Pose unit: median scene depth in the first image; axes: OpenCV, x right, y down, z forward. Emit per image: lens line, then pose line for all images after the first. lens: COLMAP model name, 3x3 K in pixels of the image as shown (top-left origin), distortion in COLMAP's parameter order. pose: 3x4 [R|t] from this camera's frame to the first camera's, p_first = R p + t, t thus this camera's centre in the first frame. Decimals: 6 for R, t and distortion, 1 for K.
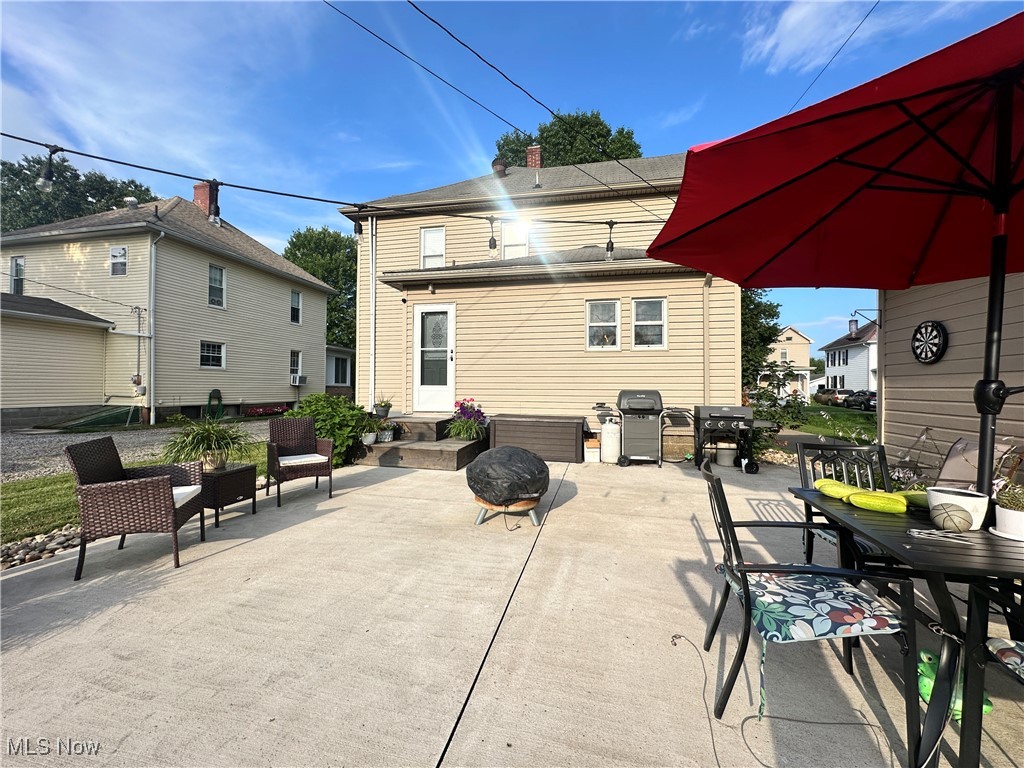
lens RADIAL K [[410.2, 0, 512.0], [0, 410.2, 384.0], [0, 0, 1]] dist [-0.003905, 0.000121]
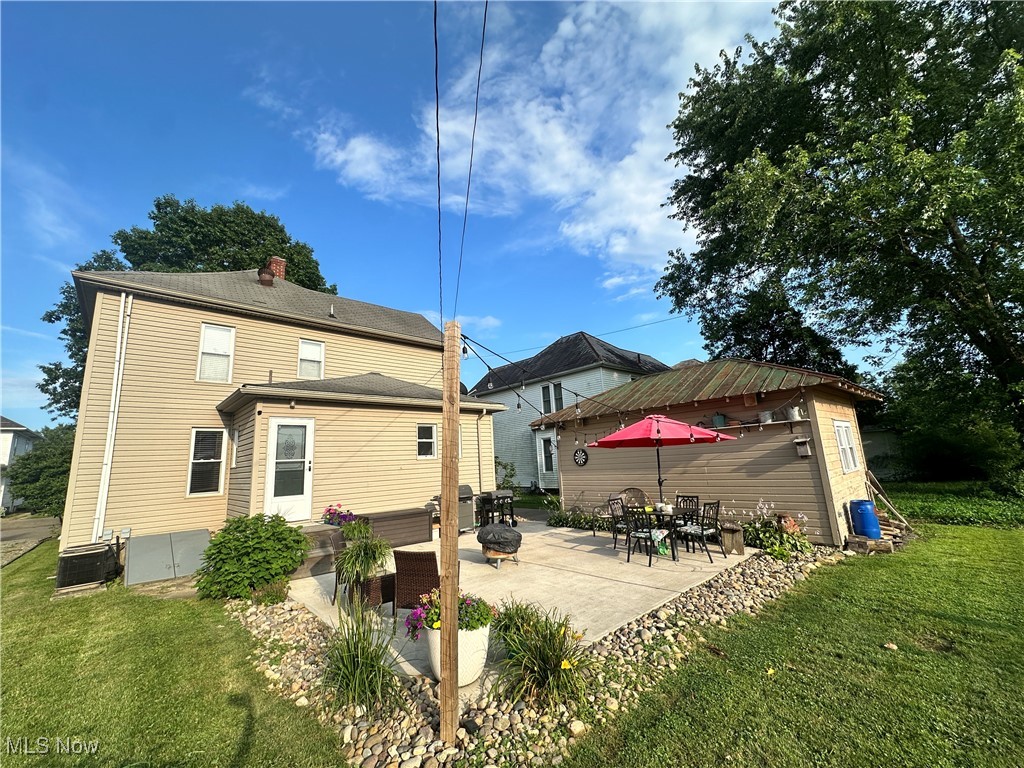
lens RADIAL K [[410.2, 0, 512.0], [0, 410.2, 384.0], [0, 0, 1]] dist [-0.003905, 0.000121]
pose [[0.572642, 0.119555, 0.811041, -0.750957], [0.049173, 0.982519, -0.179552, -0.061827], [-0.818330, 0.142700, 0.556752, -0.081672]]
